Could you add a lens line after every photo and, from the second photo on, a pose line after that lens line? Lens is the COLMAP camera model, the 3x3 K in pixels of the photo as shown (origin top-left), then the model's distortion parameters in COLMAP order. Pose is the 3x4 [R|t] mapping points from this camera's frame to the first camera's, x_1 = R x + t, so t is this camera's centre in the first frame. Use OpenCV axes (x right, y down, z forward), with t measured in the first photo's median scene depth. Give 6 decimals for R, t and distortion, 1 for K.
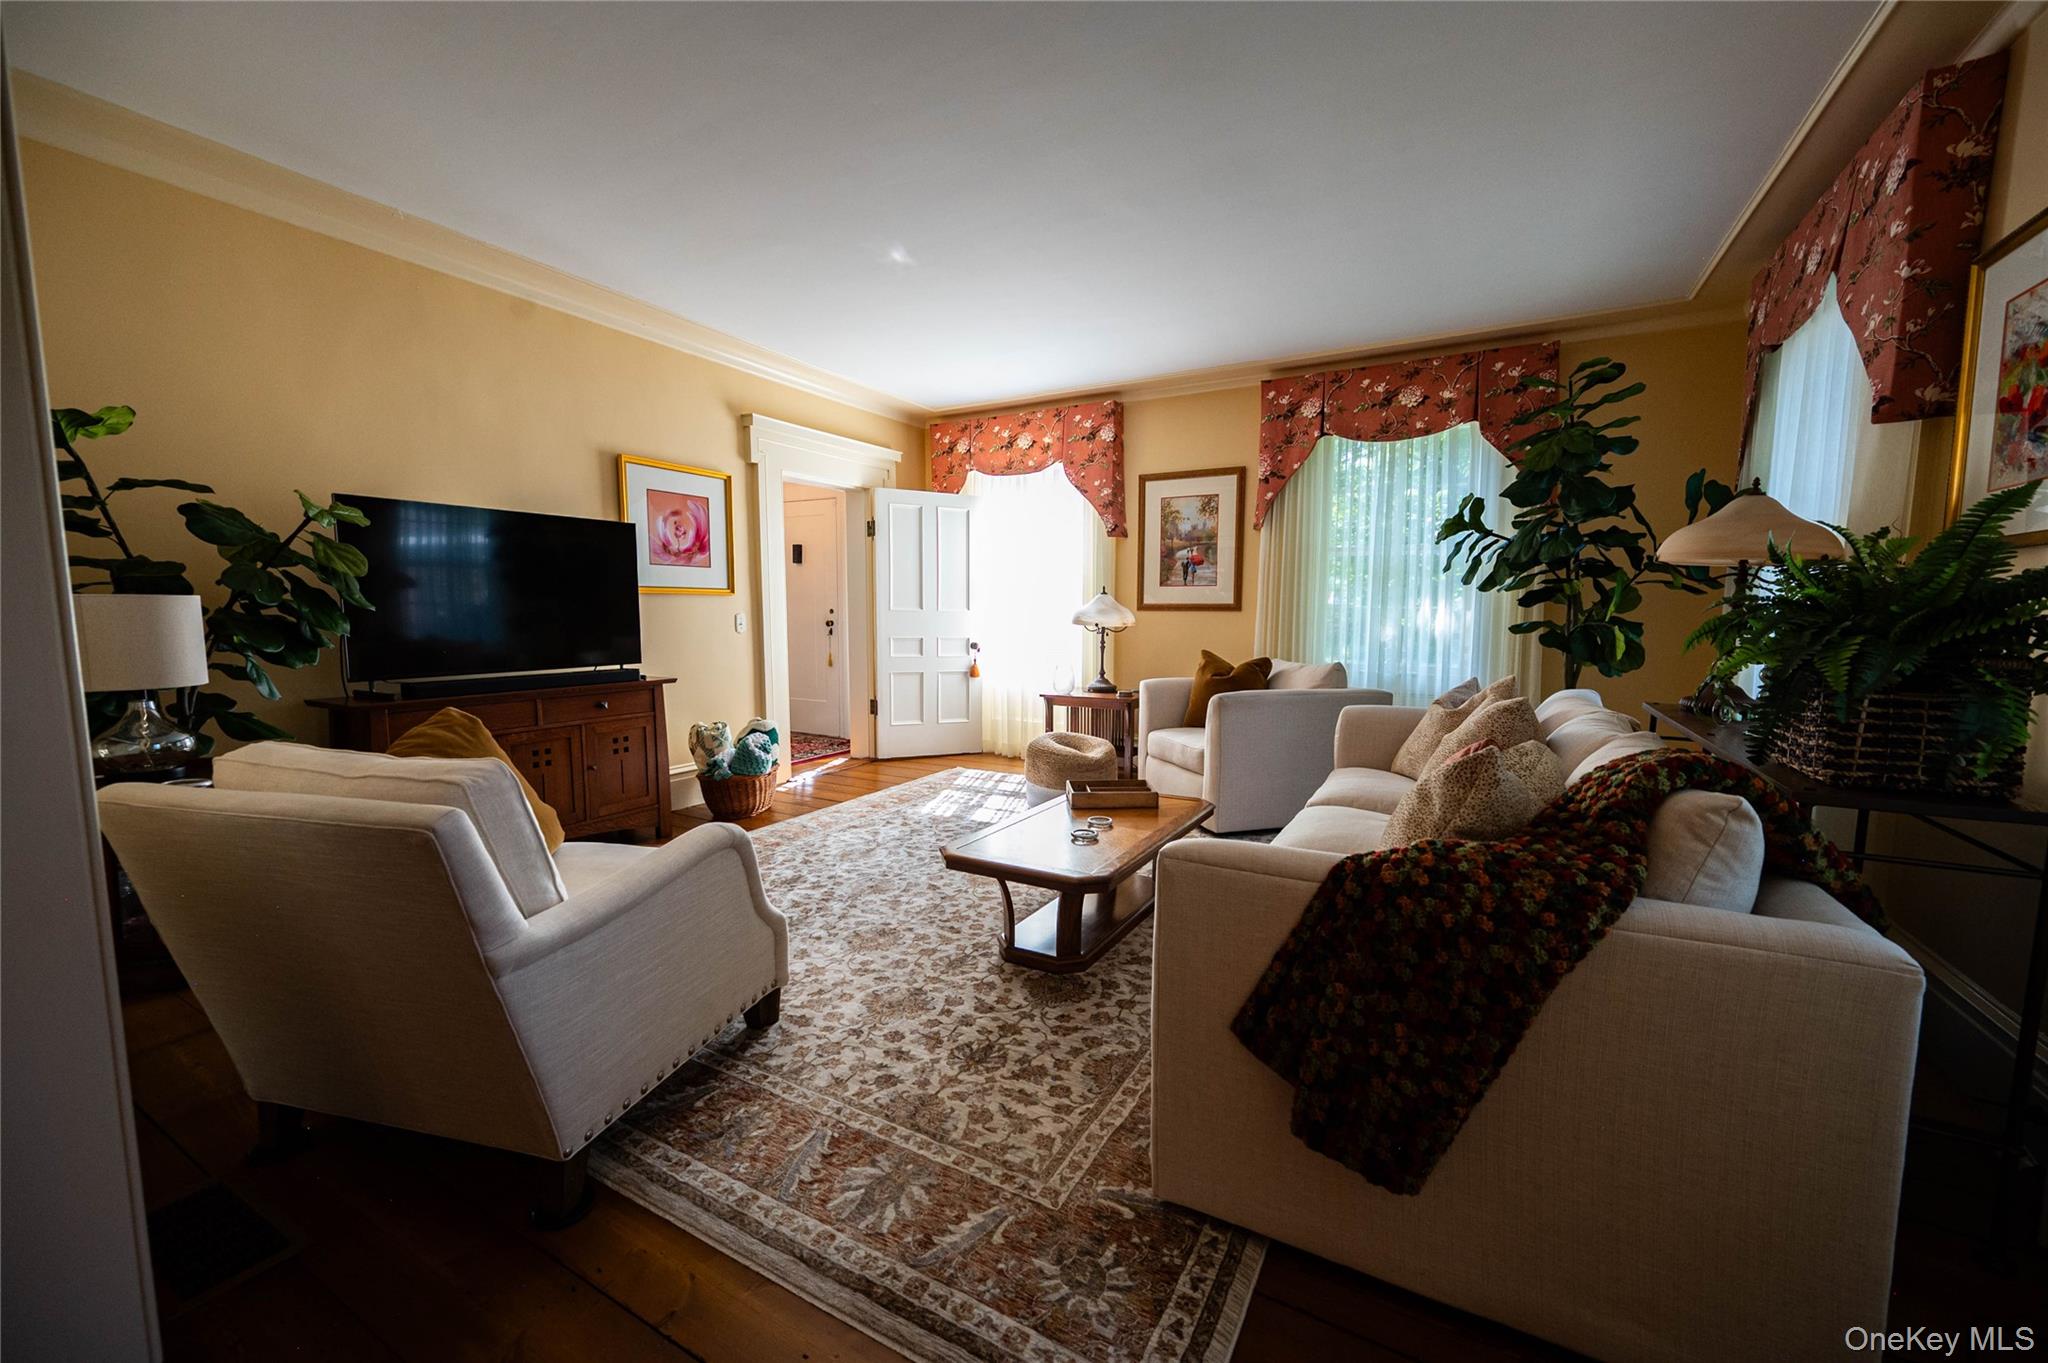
lens RADIAL K [[794.7, 0, 1031.8], [0, 794.7, 696.2], [0, 0, 1]] dist [0.000776, -0.000301]
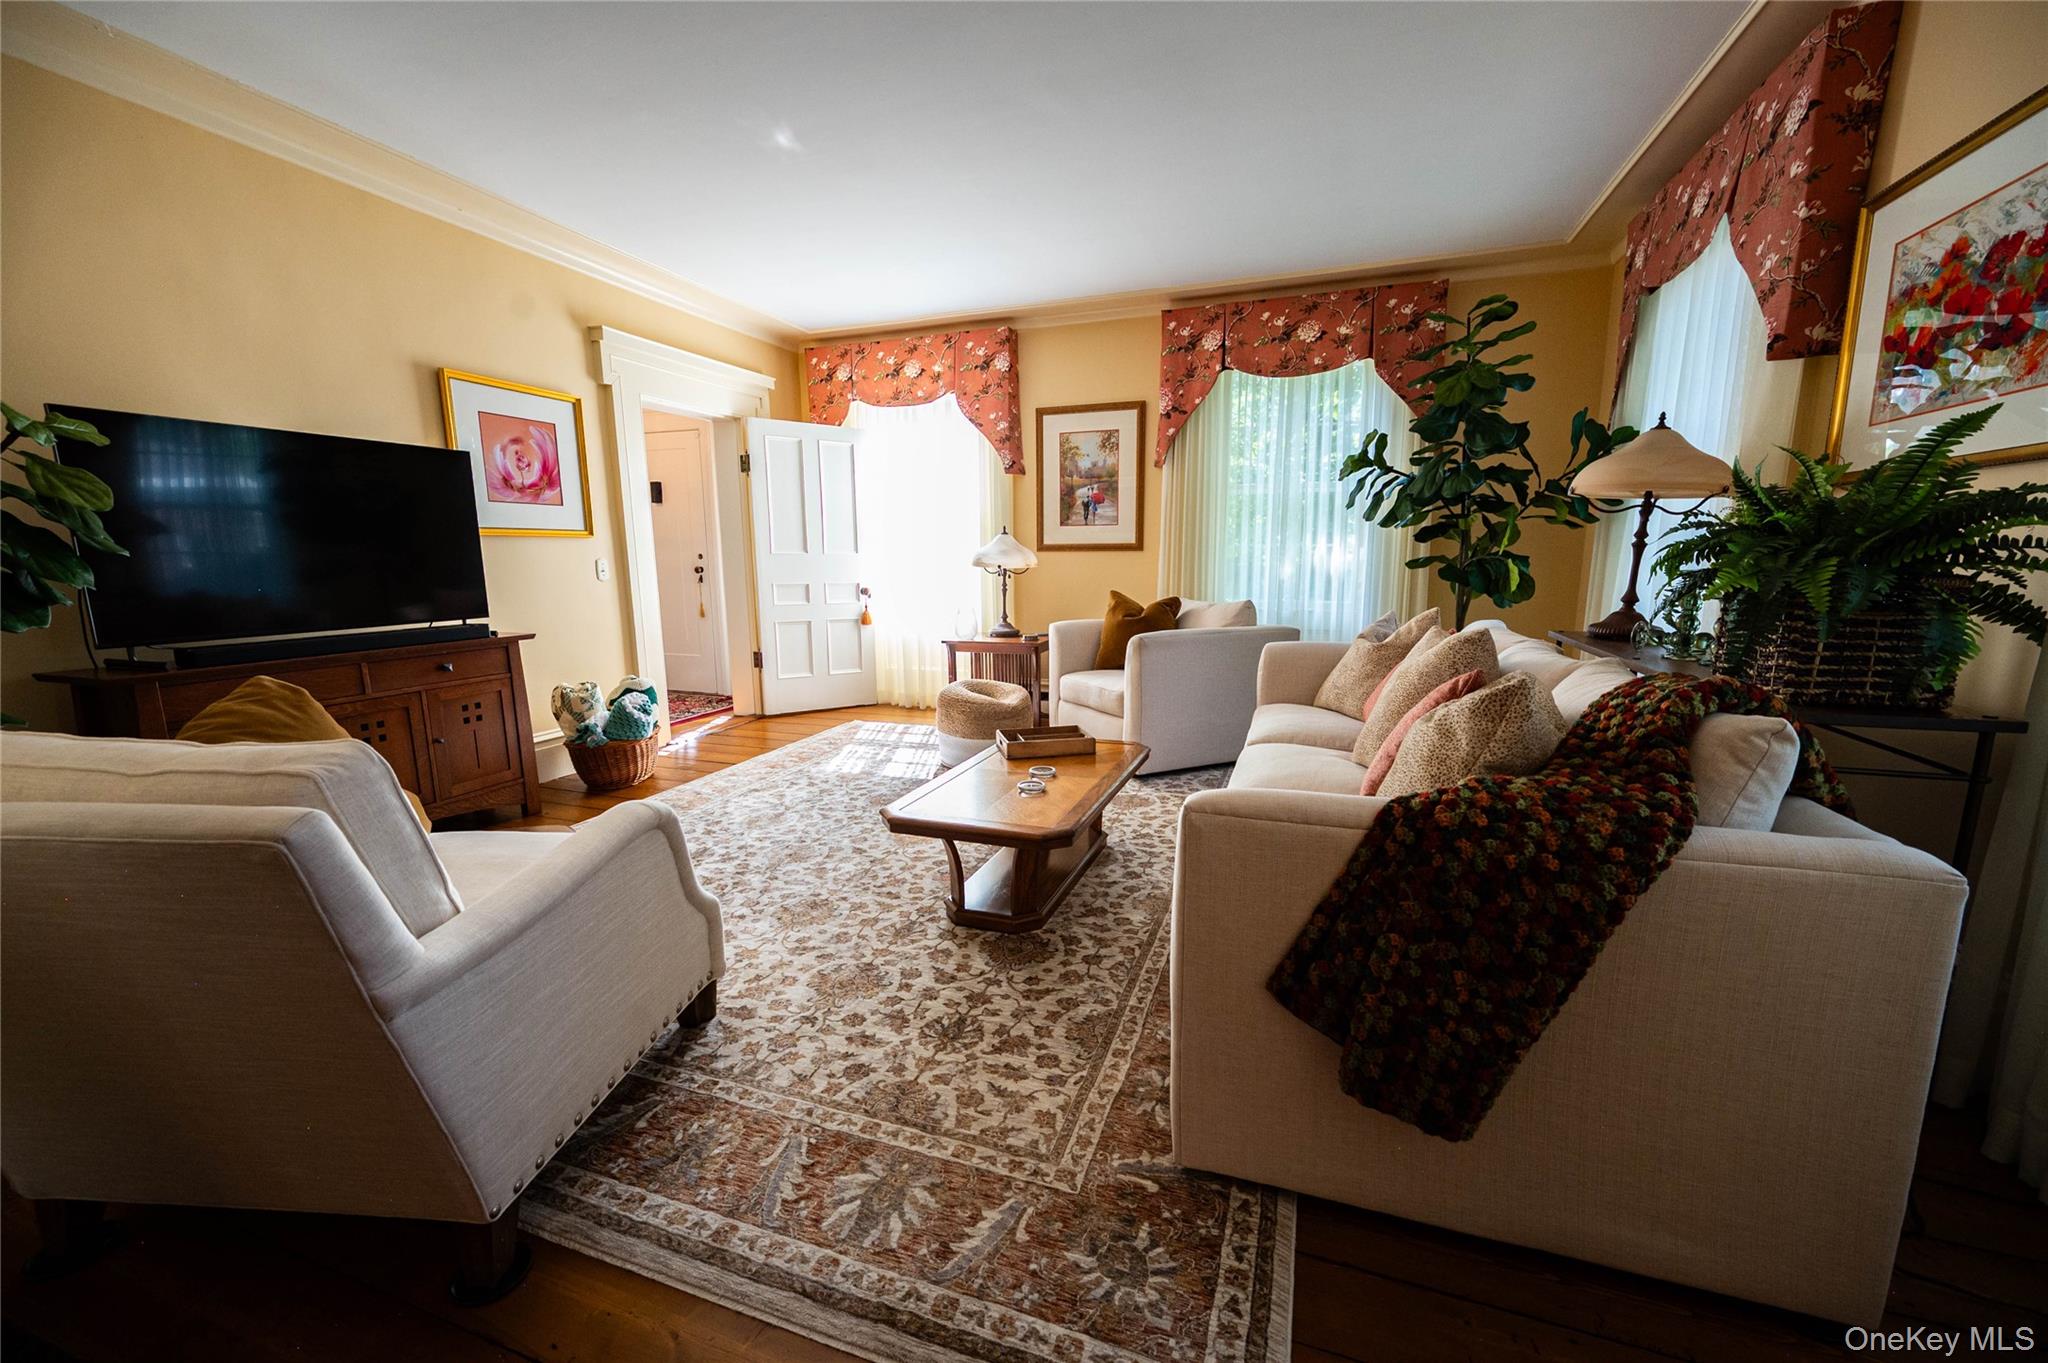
lens RADIAL K [[794.7, 0, 1031.8], [0, 794.7, 696.2], [0, 0, 1]] dist [0.000776, -0.000301]
pose [[0.985824, -0.040163, 0.162902, -0.089635], [0.029015, 0.997107, 0.070248, 0.000512], [-0.165253, -0.064526, 0.984138, 0.080566]]
